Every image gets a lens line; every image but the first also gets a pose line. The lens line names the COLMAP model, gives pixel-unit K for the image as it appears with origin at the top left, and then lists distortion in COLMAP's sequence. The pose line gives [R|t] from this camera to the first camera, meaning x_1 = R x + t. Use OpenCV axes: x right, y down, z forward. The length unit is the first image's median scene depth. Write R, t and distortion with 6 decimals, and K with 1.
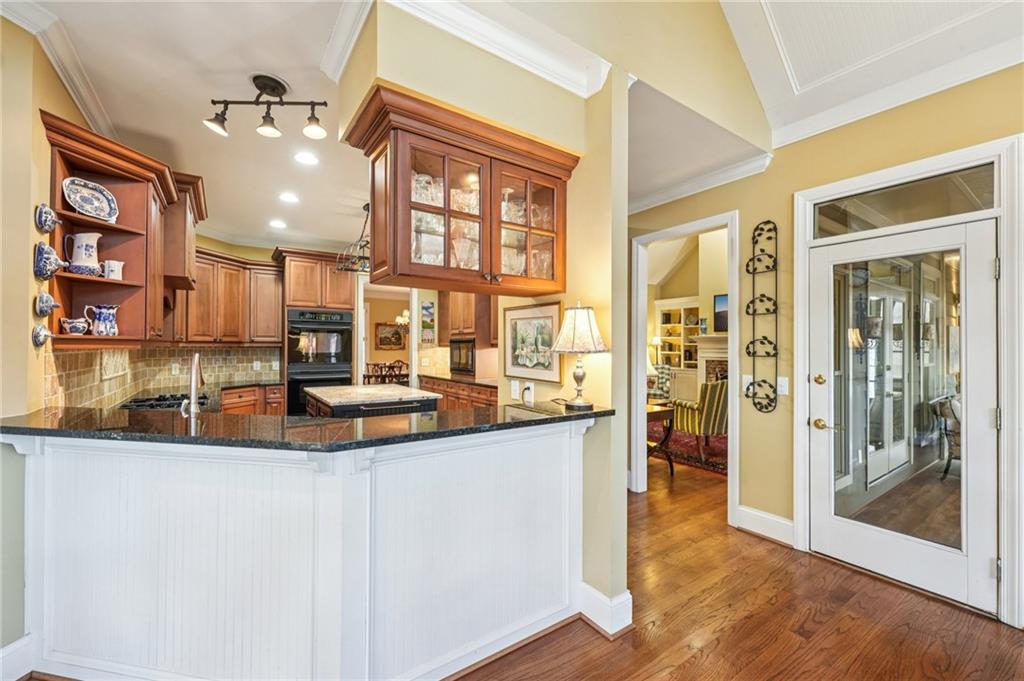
lens RADIAL K [[413.9, 0, 512.0], [0, 413.9, 340.5], [0, 0, 1]] dist [-0.000704, -0.000265]
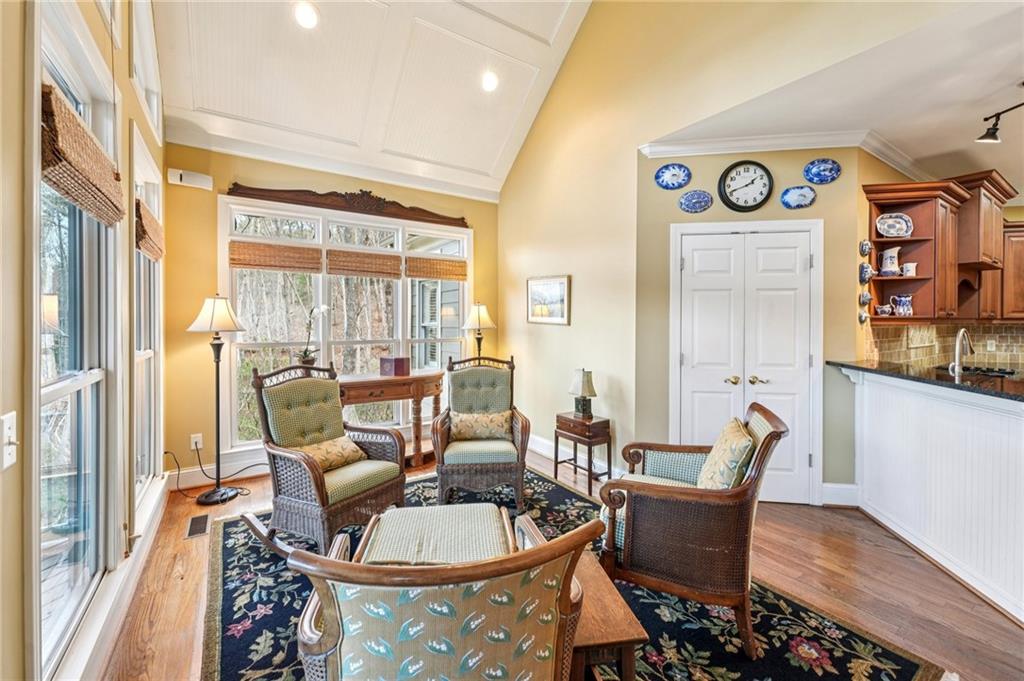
lens RADIAL K [[417.2, 0, 509.7], [0, 417.2, 326.8], [0, 0, 1]] dist [-0.001719, -0.000151]
pose [[-0.021948, 0.010753, -0.999701, 0.521781], [0.011948, 0.999874, 0.010493, -0.004619], [0.999688, -0.011714, -0.022074, -0.361446]]
